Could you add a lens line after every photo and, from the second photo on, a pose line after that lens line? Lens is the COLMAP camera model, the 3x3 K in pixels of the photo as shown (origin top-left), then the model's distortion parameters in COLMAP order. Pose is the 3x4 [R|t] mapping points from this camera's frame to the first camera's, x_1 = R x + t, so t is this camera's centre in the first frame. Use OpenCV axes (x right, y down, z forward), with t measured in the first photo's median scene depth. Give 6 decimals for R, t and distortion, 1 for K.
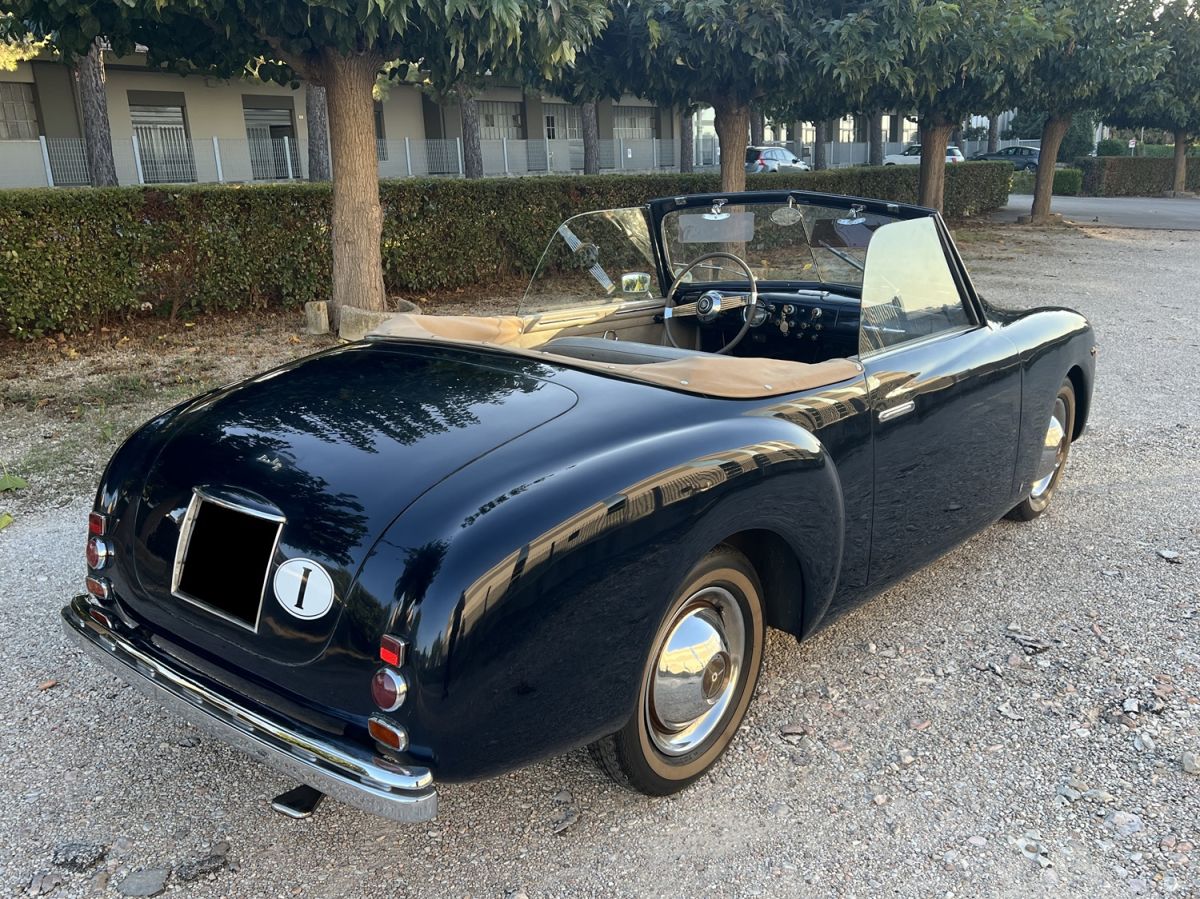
lens RADIAL K [[1089.3, 0, 597.5], [0, 1089.3, 460.2], [0, 0, 1]] dist [0.028693, -0.007425]
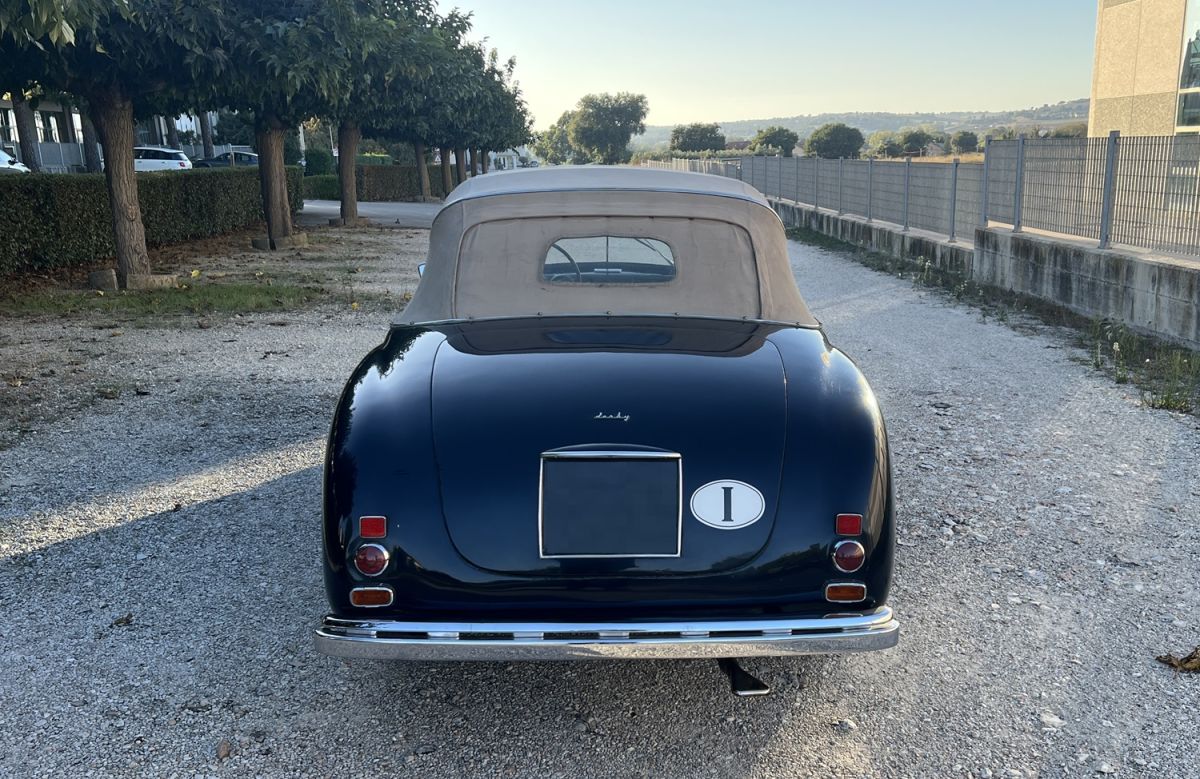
lens RADIAL K [[1159.7, 0, 612.3], [0, 1159.7, 438.2], [0, 0, 1]] dist [0.048174, 0.000000]
pose [[0.739412, -0.145155, 0.657420, -0.349433], [0.171407, 0.984891, 0.024674, -0.002028], [-0.651068, 0.094442, 0.753121, 0.037333]]
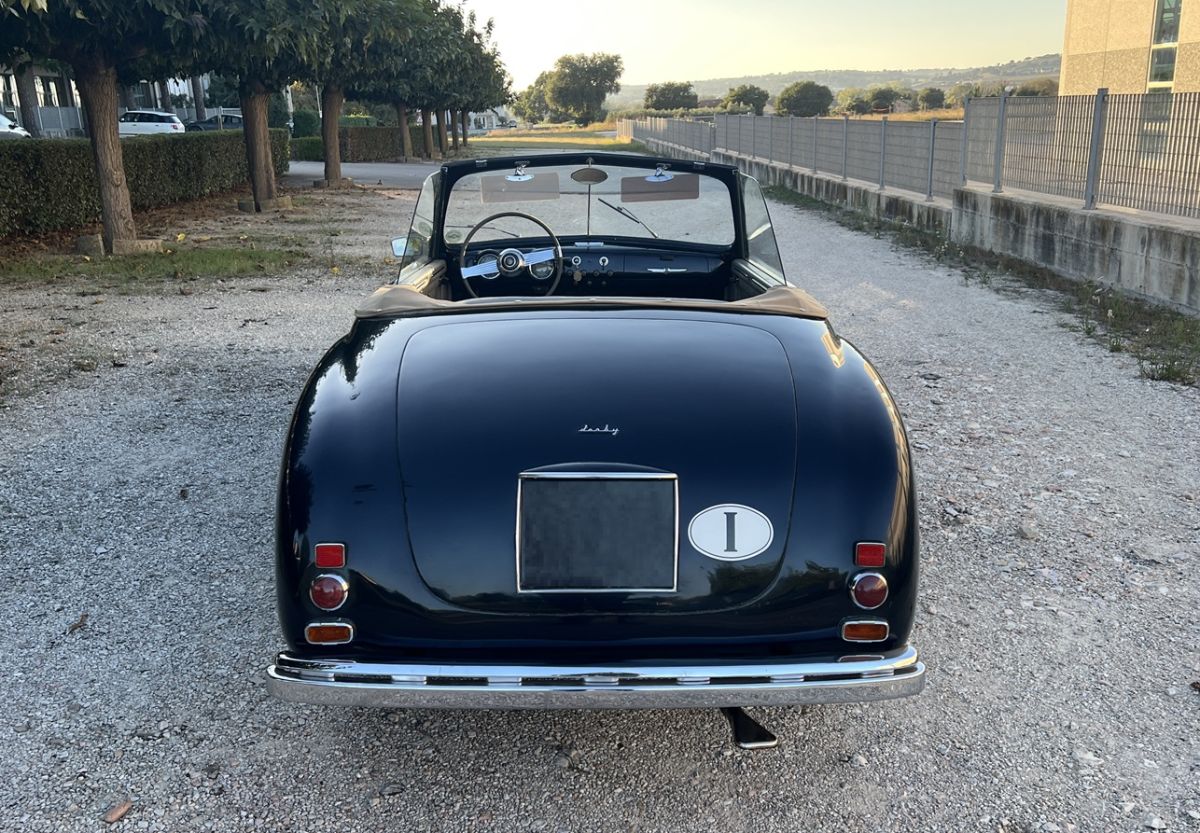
lens RADIAL K [[1098.4, 0, 557.8], [0, 1098.4, 419.1], [0, 0, 1]] dist [0.040203, 0.003153]
pose [[0.756834, -0.165966, 0.632184, -0.307832], [0.172532, 0.983647, 0.051685, -0.021230], [-0.630424, 0.069955, 0.773092, 0.084749]]
